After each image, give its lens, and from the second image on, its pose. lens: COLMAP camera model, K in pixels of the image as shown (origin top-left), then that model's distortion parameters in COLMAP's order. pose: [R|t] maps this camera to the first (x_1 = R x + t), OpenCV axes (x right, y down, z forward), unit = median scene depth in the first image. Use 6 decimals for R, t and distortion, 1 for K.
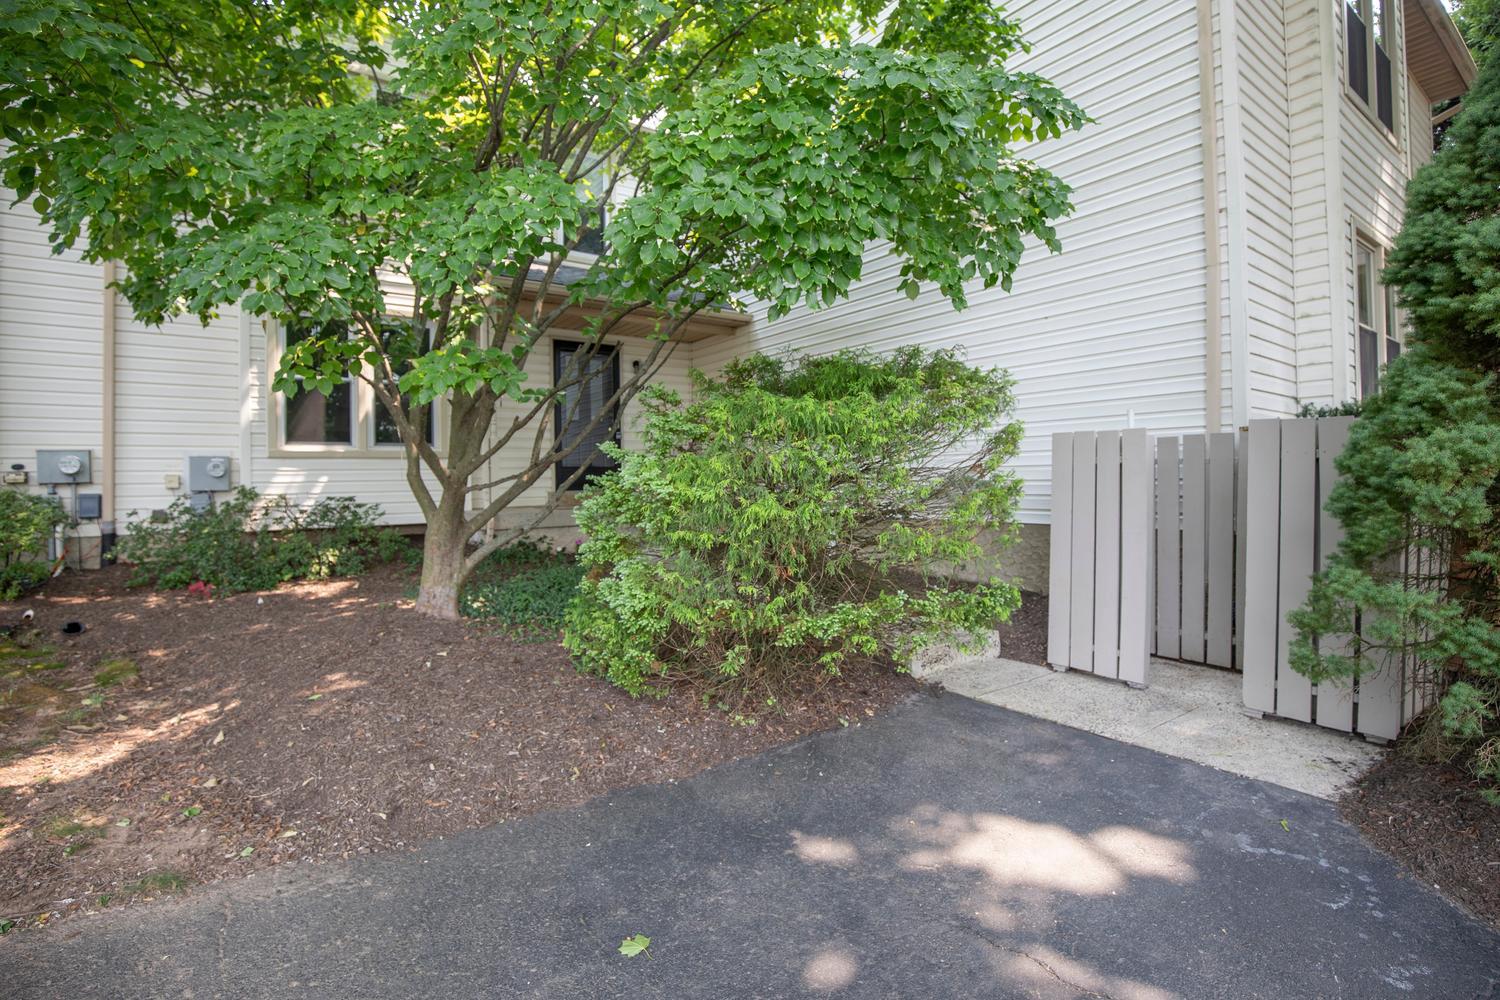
lens RADIAL K [[686.0, 0, 725.7], [0, 686.0, 483.2], [0, 0, 1]] dist [-0.036630, 0.007147]
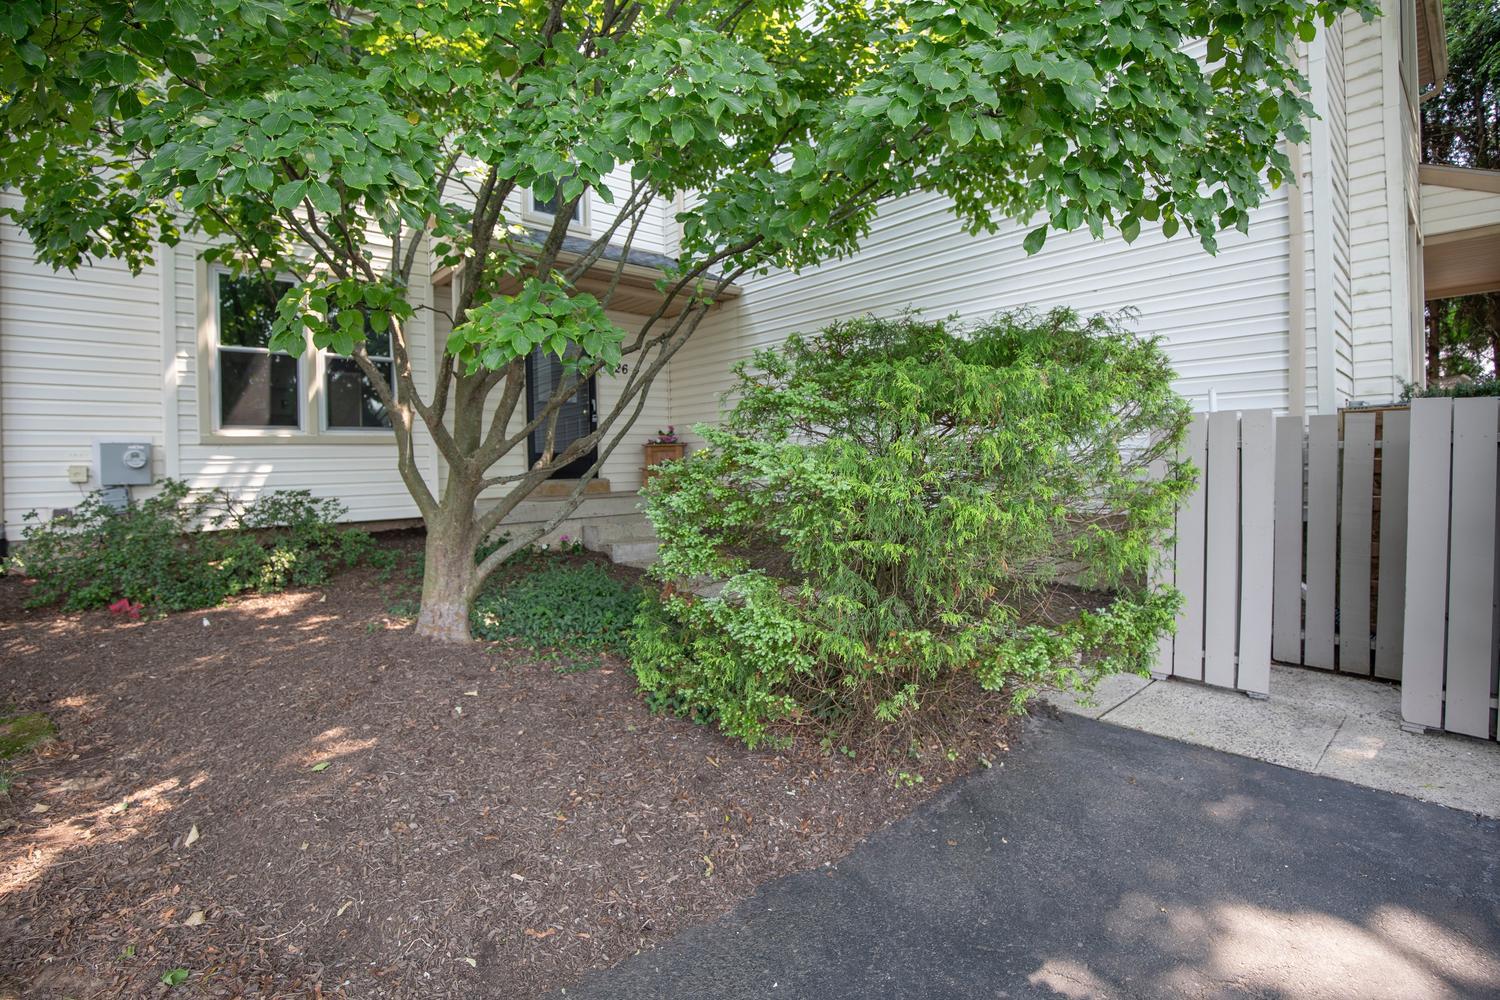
lens RADIAL K [[679.6, 0, 698.8], [0, 679.6, 476.0], [0, 0, 1]] dist [-0.035826, 0.006628]
pose [[0.996072, -0.006668, 0.088295, -0.222039], [0.005633, 0.999912, 0.011974, -0.008108], [-0.088367, -0.011430, 0.996022, 0.203589]]
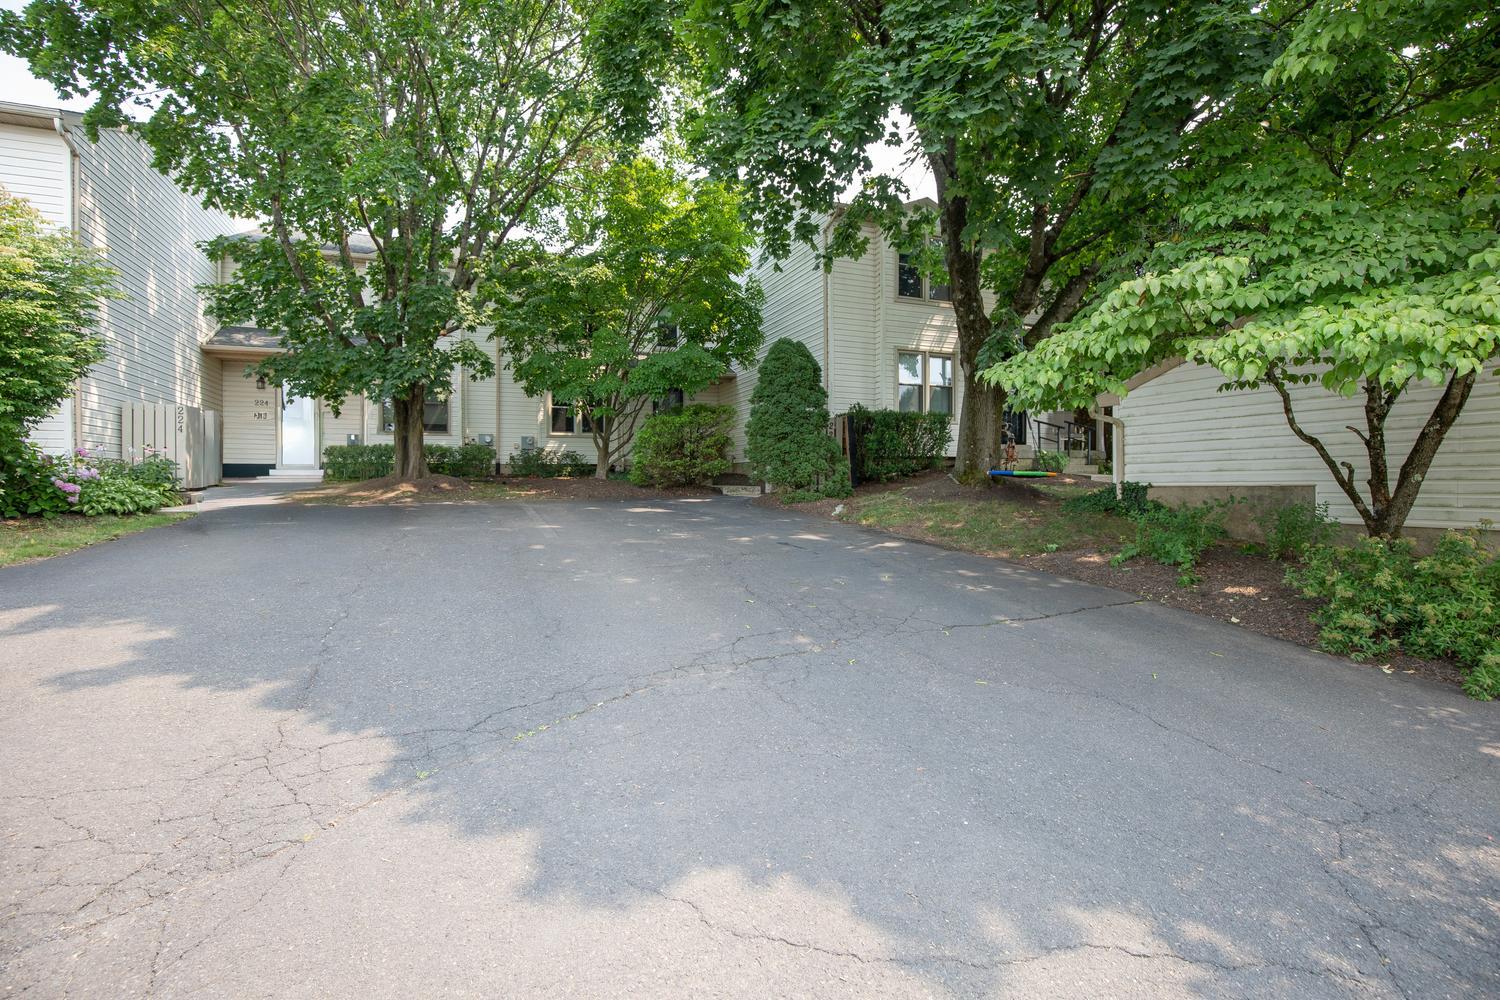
lens RADIAL K [[686.0, 0, 753.7], [0, 686.0, 499.5], [0, 0, 1]] dist [-0.036630, 0.007147]
pose [[0.976968, 0.013806, -0.212936, 1.235663], [-0.011629, 0.999867, 0.011475, 0.287395], [0.213066, -0.008735, 0.976999, -2.558721]]
